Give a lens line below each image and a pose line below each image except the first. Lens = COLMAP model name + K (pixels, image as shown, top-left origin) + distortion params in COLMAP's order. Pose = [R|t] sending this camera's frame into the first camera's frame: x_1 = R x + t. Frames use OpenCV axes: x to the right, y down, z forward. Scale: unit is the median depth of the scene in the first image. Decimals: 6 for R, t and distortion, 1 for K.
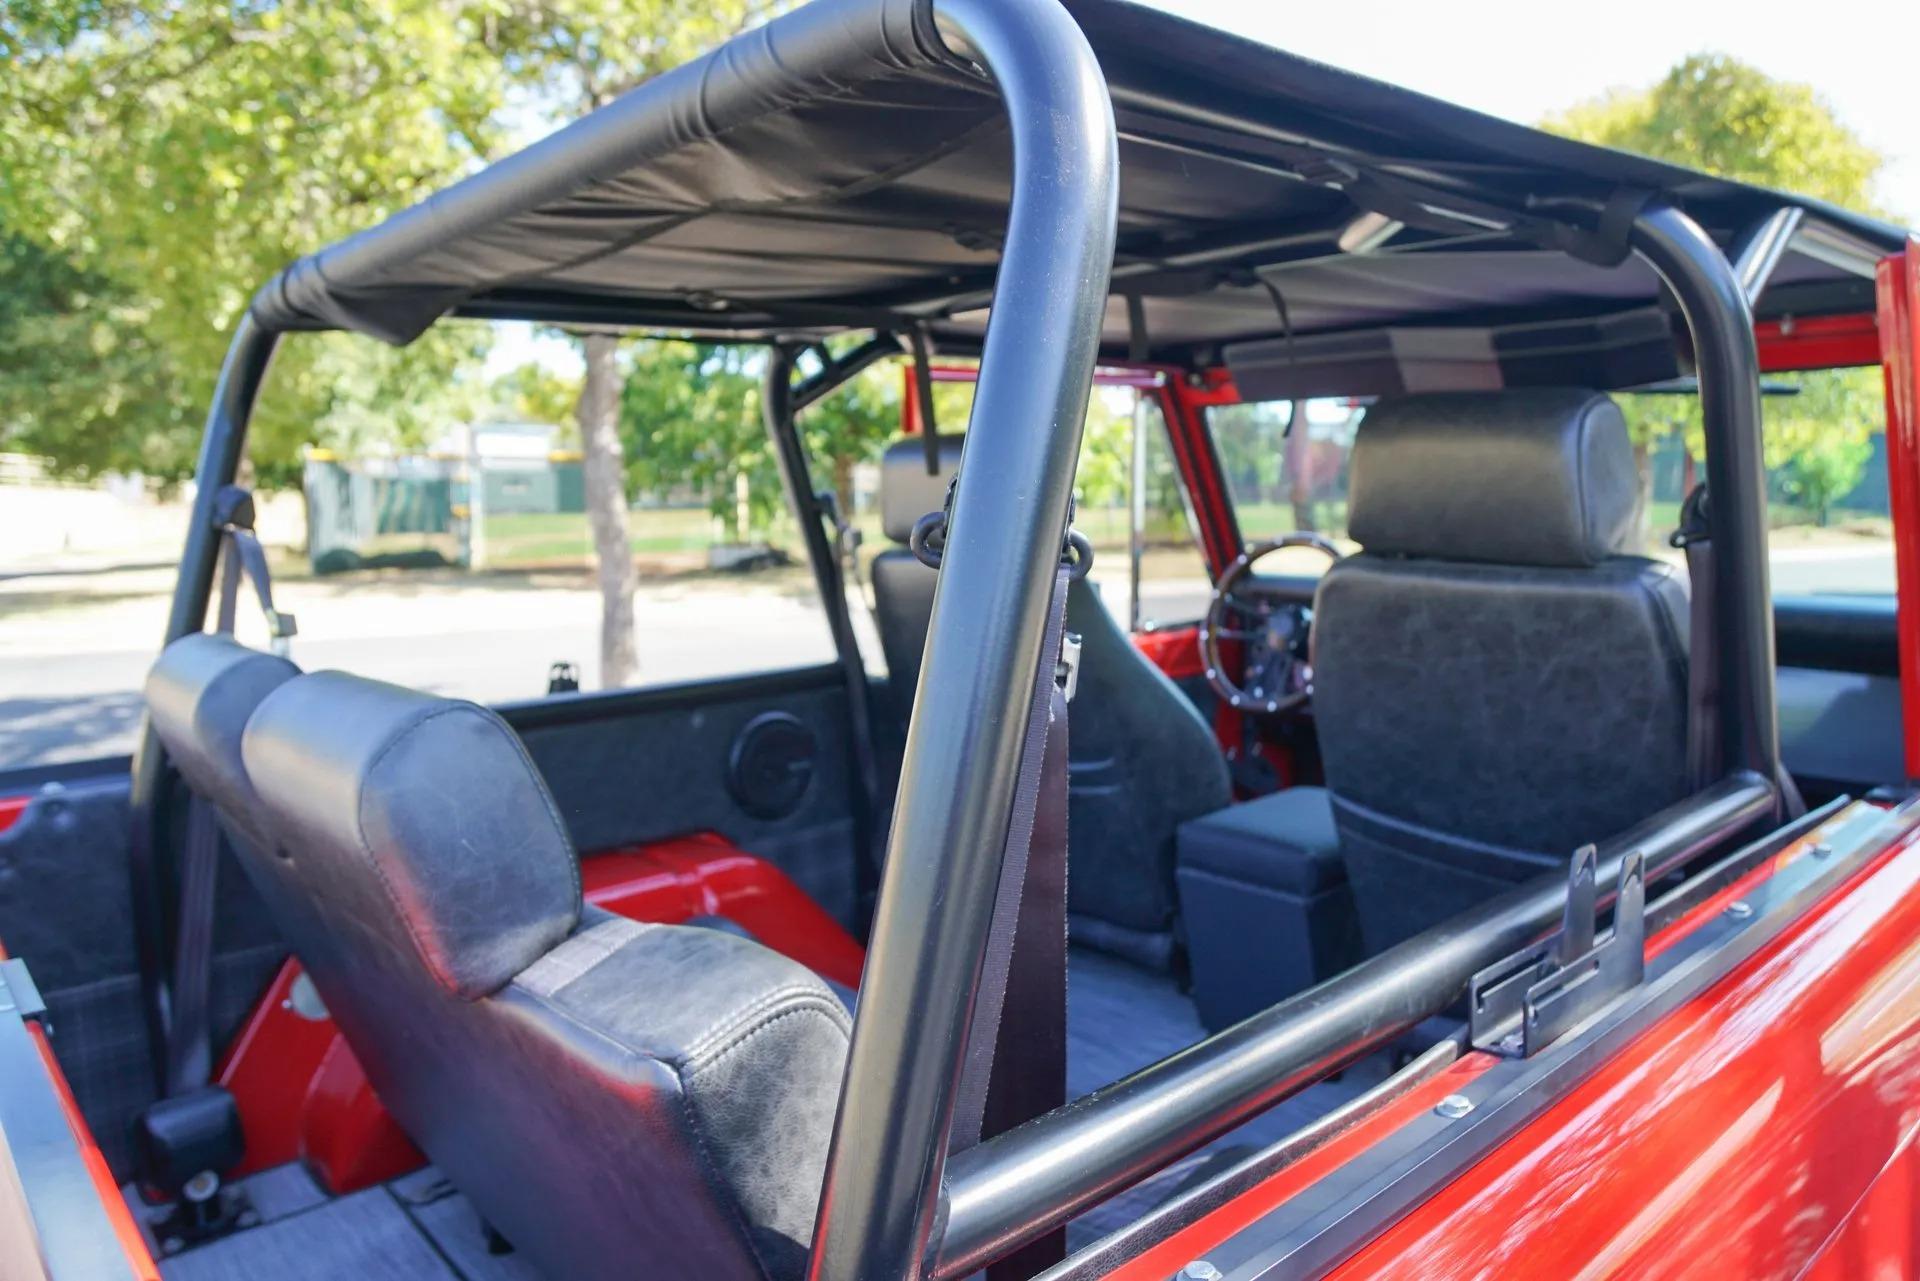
lens RADIAL K [[1343.9, 0, 960.0], [0, 1343.9, 640.5], [0, 0, 1]] dist [-0.133605, 0.107499]
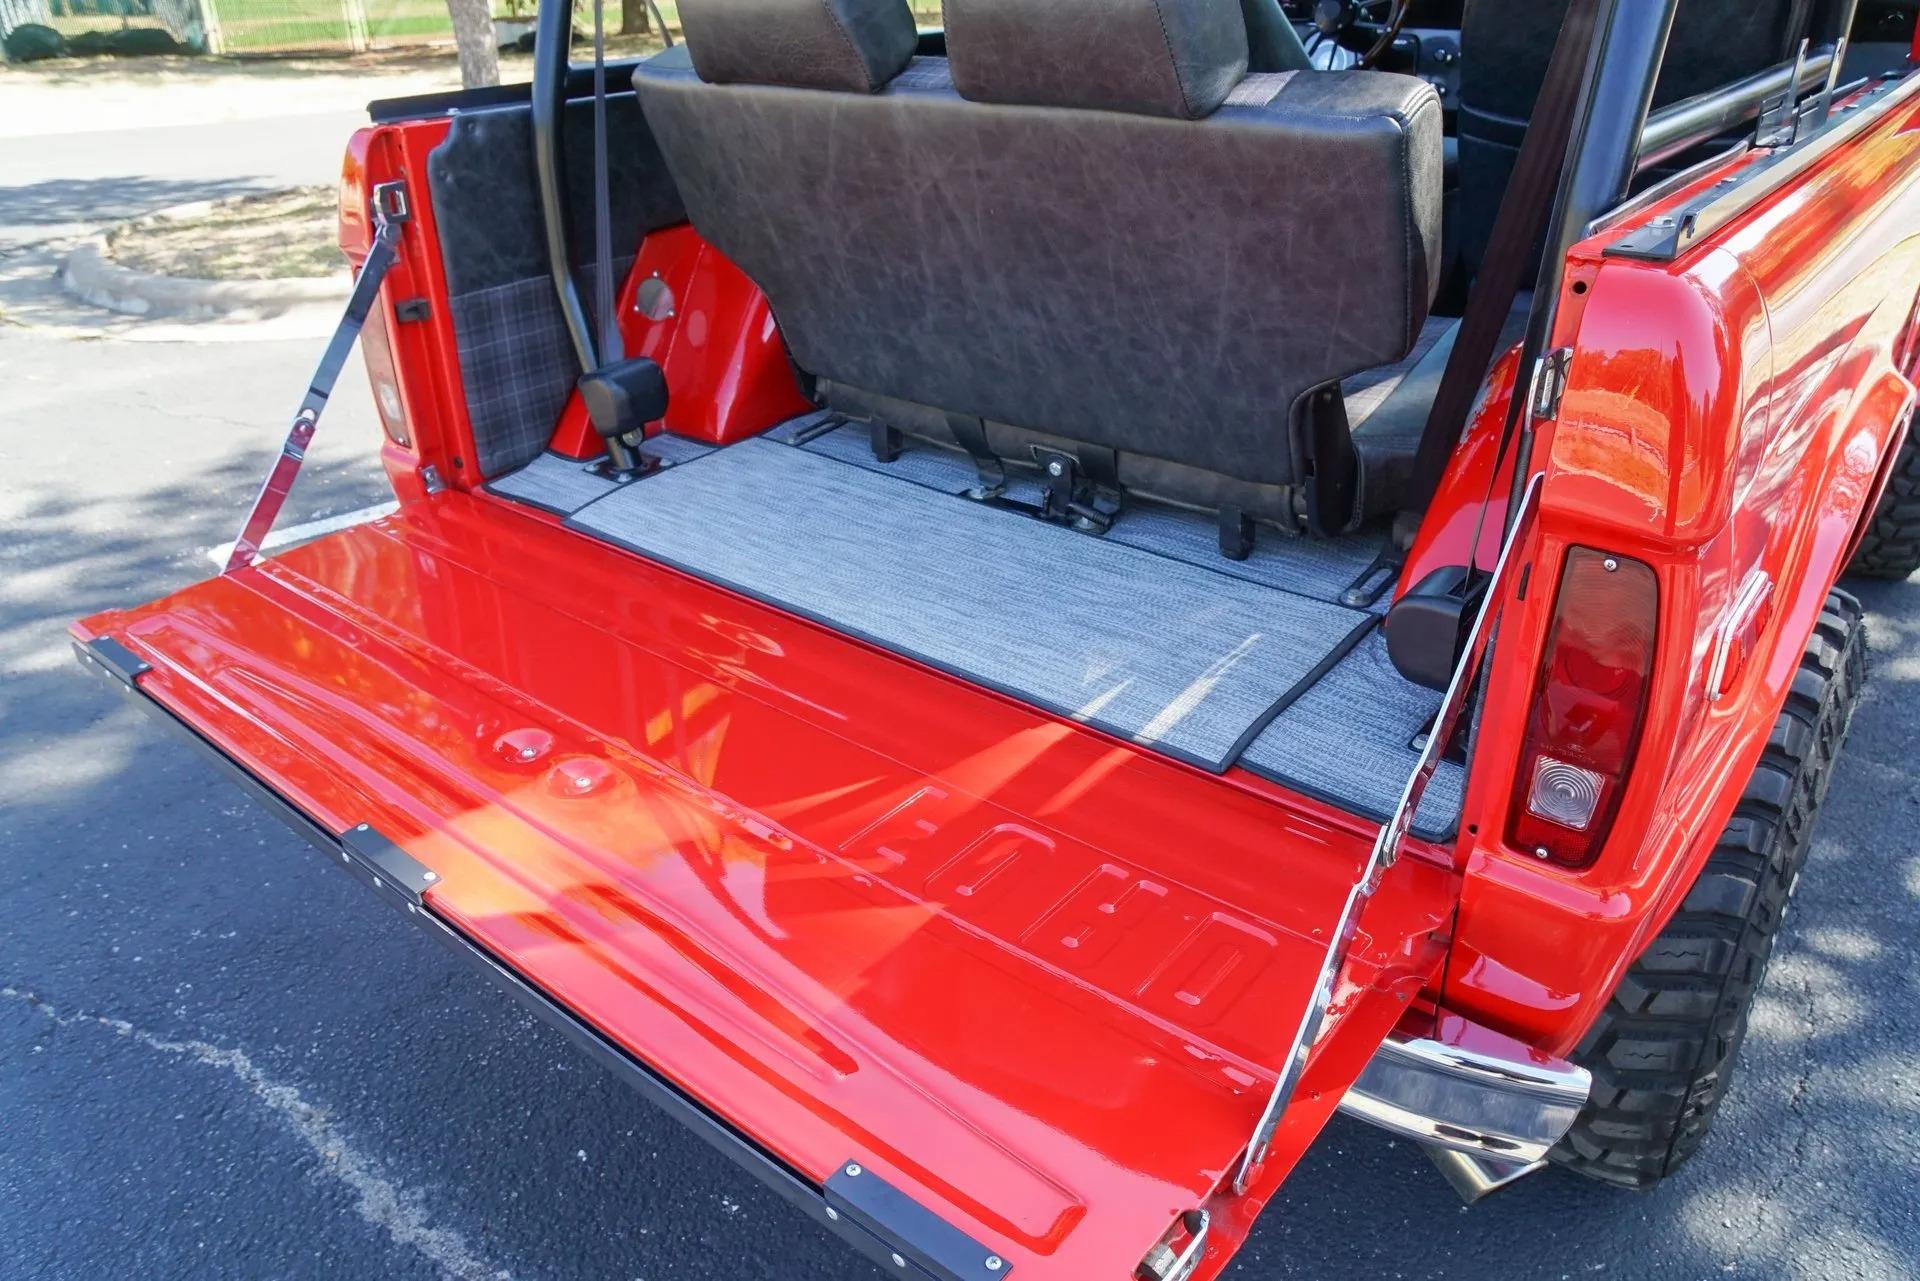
lens RADIAL K [[1343.9, 0, 960.0], [0, 1343.9, 640.5], [0, 0, 1]] dist [-0.133605, 0.107499]
pose [[0.987173, -0.073442, 0.141757, -0.459540], [0.017227, 0.931728, 0.362747, 0.140570], [-0.158720, -0.355652, 0.921043, -0.310530]]
